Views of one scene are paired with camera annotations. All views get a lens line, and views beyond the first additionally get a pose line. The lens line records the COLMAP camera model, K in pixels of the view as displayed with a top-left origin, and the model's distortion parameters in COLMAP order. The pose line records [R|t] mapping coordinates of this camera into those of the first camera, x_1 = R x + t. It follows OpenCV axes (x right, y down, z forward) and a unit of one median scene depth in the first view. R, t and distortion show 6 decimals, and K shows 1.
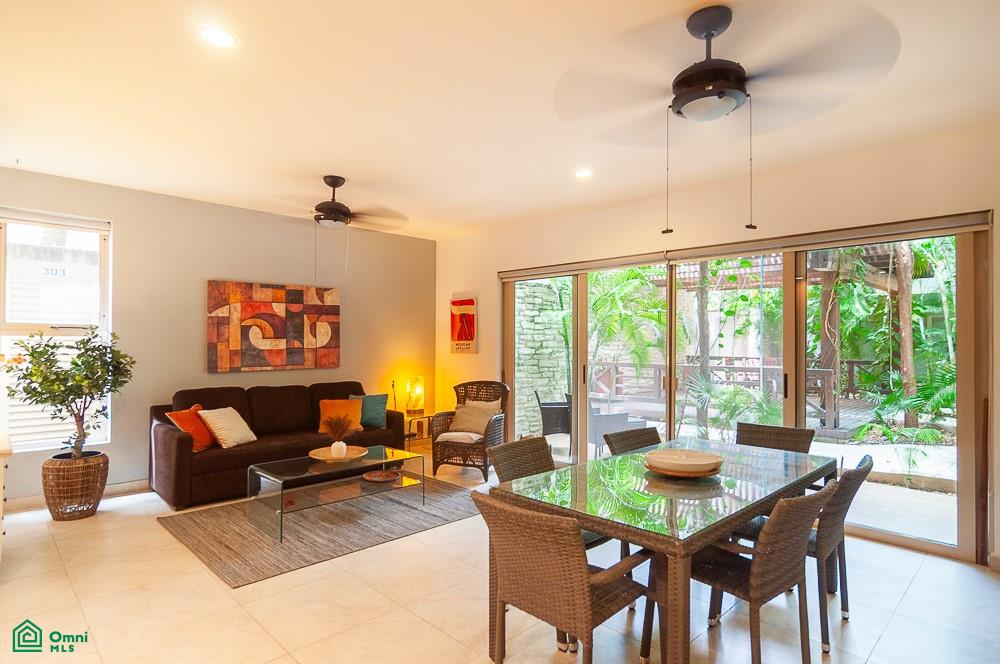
lens RADIAL K [[537.2, 0, 496.6], [0, 537.2, 335.3], [0, 0, 1]] dist [-0.000752, -0.000241]
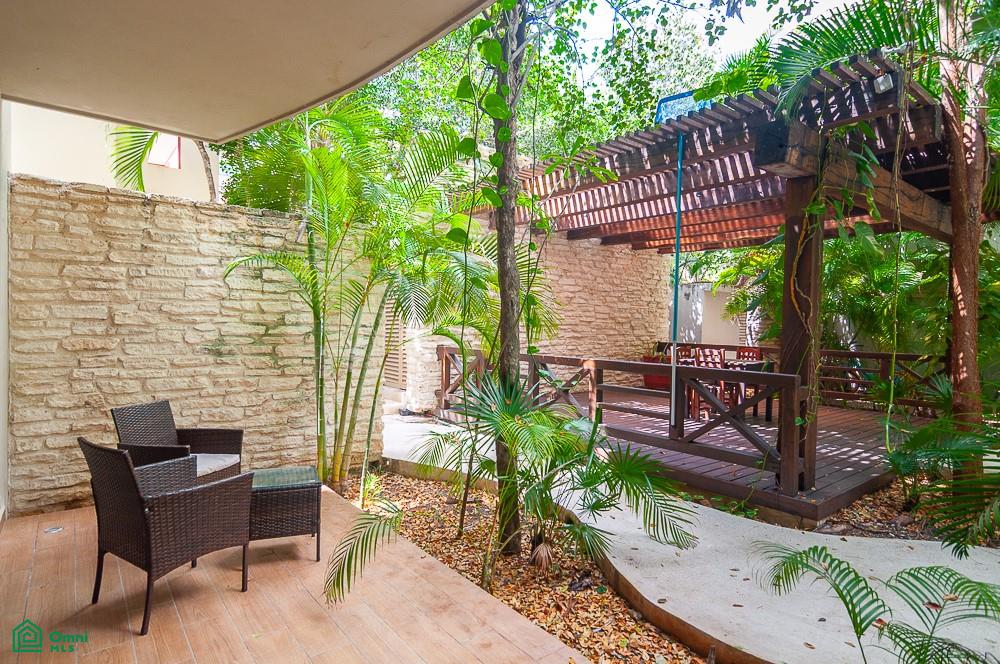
lens RADIAL K [[537.2, 0, 496.6], [0, 537.2, 335.3], [0, 0, 1]] dist [-0.000752, -0.000241]
pose [[0.994908, 0.016396, -0.099440, 0.375446], [-0.012554, 0.999155, 0.039138, 0.009755], [0.099998, -0.037690, 0.994274, 0.454942]]
